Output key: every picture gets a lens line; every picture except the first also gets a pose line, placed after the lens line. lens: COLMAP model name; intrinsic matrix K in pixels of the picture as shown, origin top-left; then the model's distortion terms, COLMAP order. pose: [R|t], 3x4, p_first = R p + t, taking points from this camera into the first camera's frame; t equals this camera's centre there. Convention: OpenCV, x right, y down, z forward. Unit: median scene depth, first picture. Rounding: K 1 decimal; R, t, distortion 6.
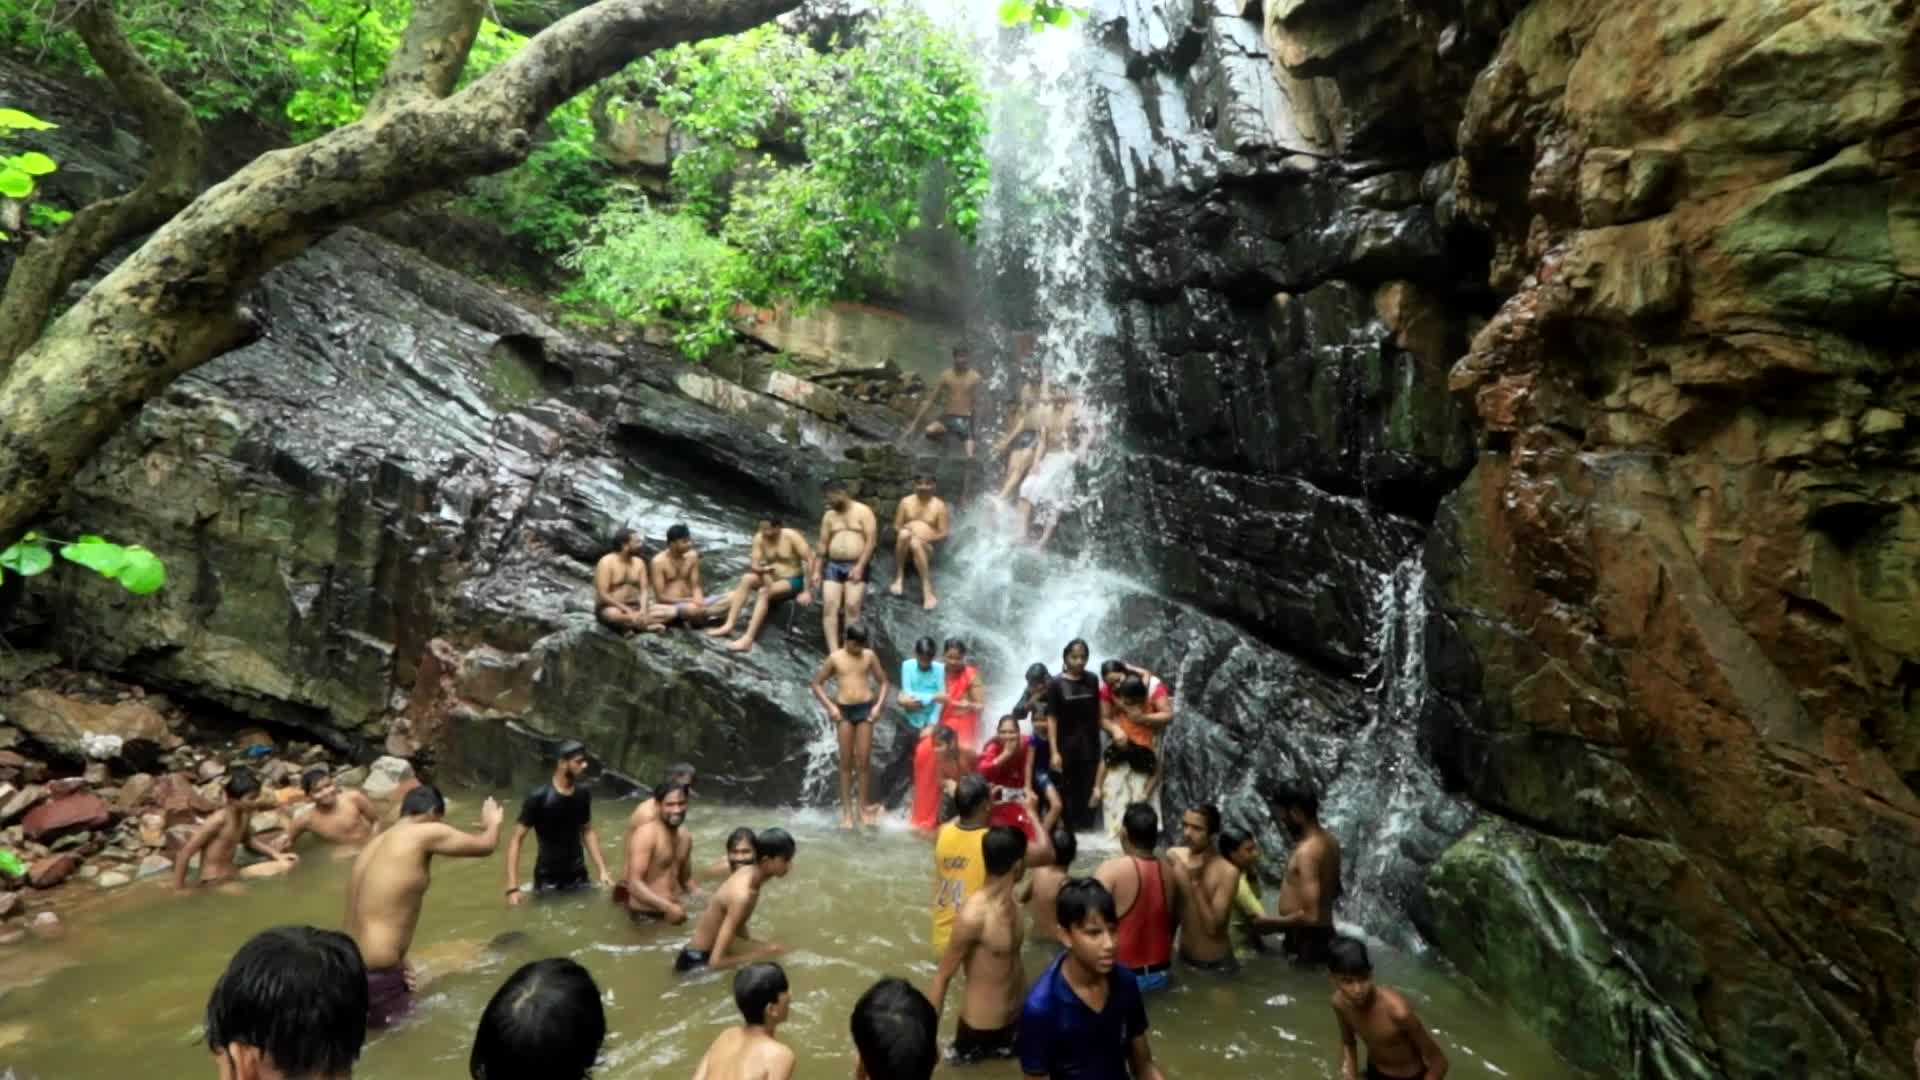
lens RADIAL K [[1018.2, 0, 939.8], [0, 1018.2, 494.9], [0, 0, 1]] dist [0.000287, -0.002121]
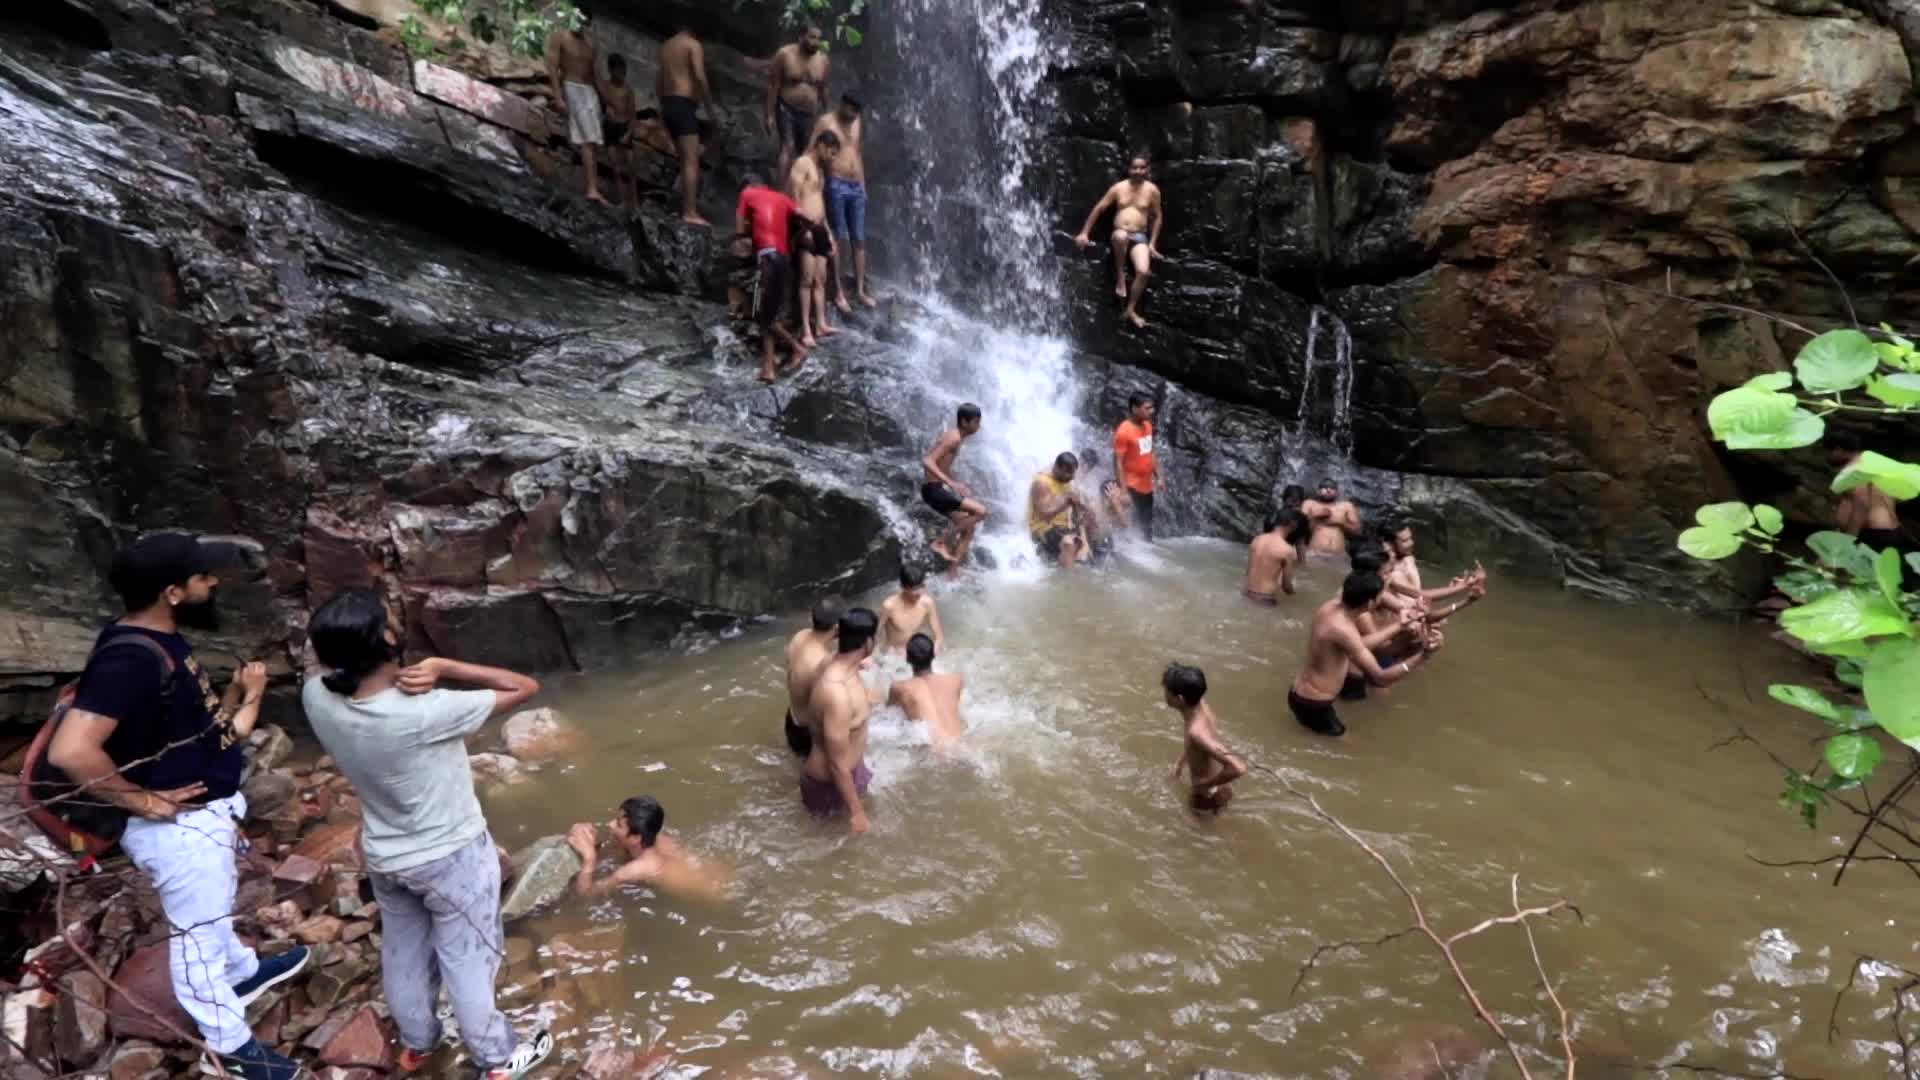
lens RADIAL K [[923.2, 0, 960.0], [0, 923.2, 540.0], [0, 0, 1]] dist [-0.012987, -0.000461]
pose [[0.638790, -0.235157, 0.732563, -0.712404], [-0.041606, 0.940195, 0.338087, -0.056540], [-0.768256, -0.246445, 0.590803, 0.371757]]
